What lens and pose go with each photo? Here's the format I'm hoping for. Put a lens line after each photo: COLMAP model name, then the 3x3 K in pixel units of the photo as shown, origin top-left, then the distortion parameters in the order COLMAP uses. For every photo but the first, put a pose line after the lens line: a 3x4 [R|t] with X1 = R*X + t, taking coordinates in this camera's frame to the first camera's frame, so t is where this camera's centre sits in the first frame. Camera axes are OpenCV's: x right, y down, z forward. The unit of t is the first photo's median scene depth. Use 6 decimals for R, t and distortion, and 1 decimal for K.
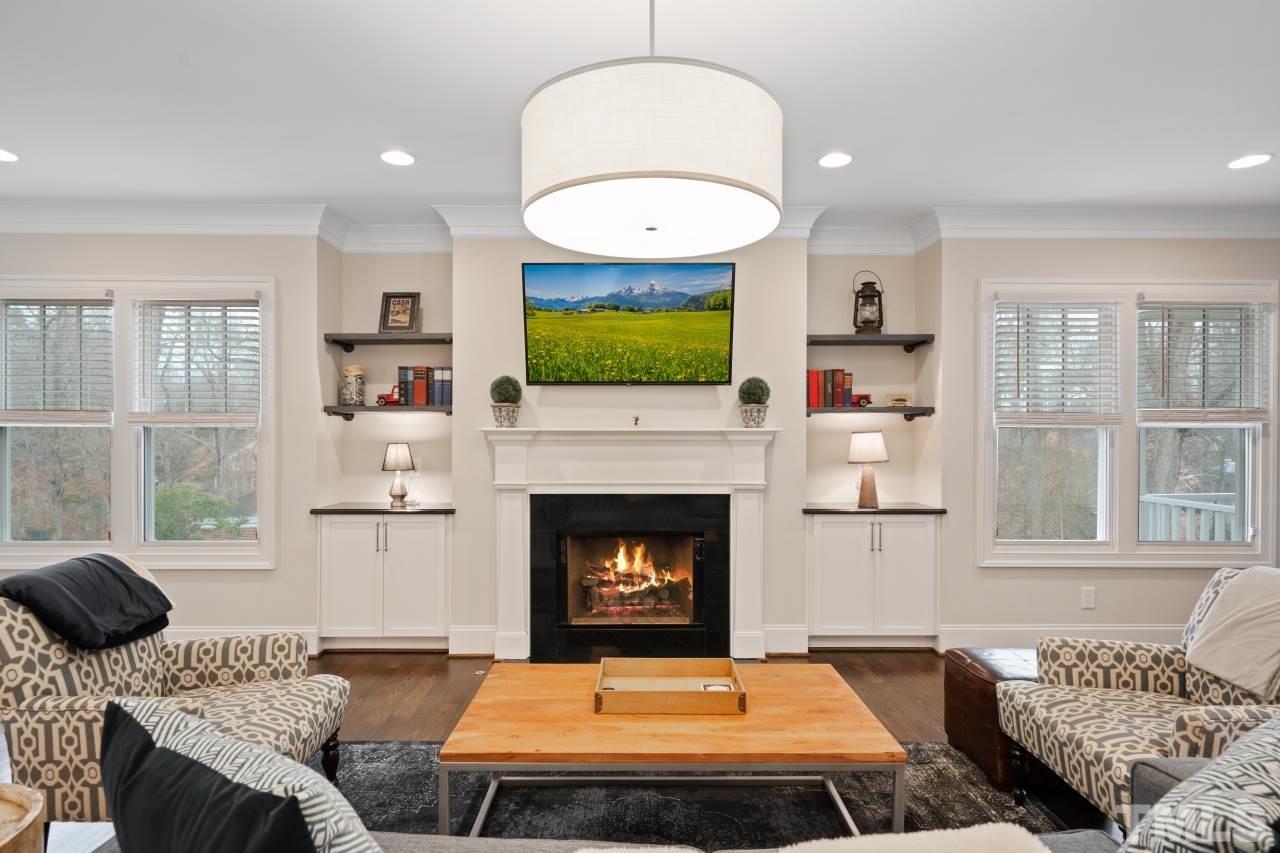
lens RADIAL K [[673.7, 0, 638.8], [0, 673.7, 441.1], [0, 0, 1]] dist [0.004241, 0.001382]
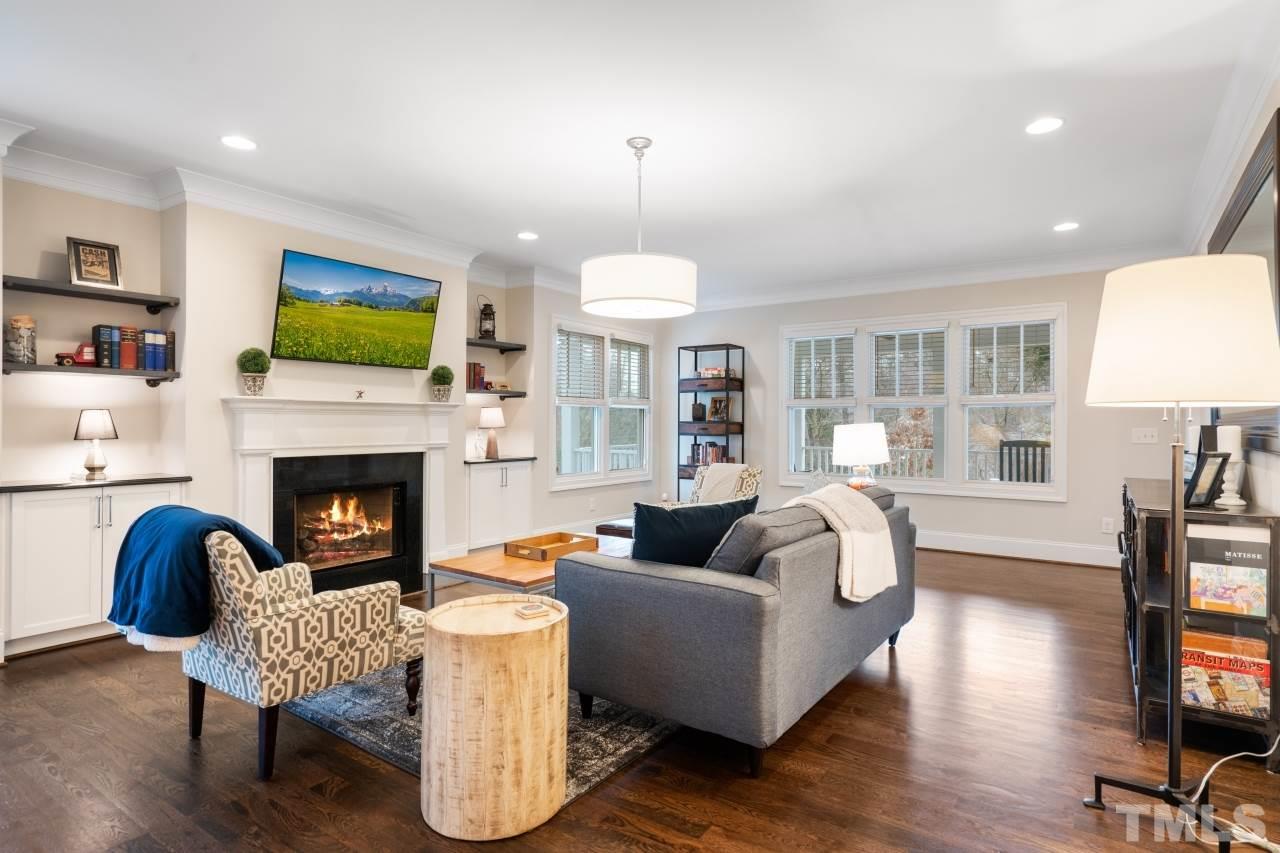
lens RADIAL K [[624.5, 0, 659.2], [0, 624.5, 421.8], [0, 0, 1]] dist [-0.000187, -0.000039]
pose [[0.586533, 0.000461, 0.809925, -0.588934], [-0.000969, 1.000000, 0.000133, 0.018874], [-0.809925, -0.000863, 0.586533, -0.097357]]
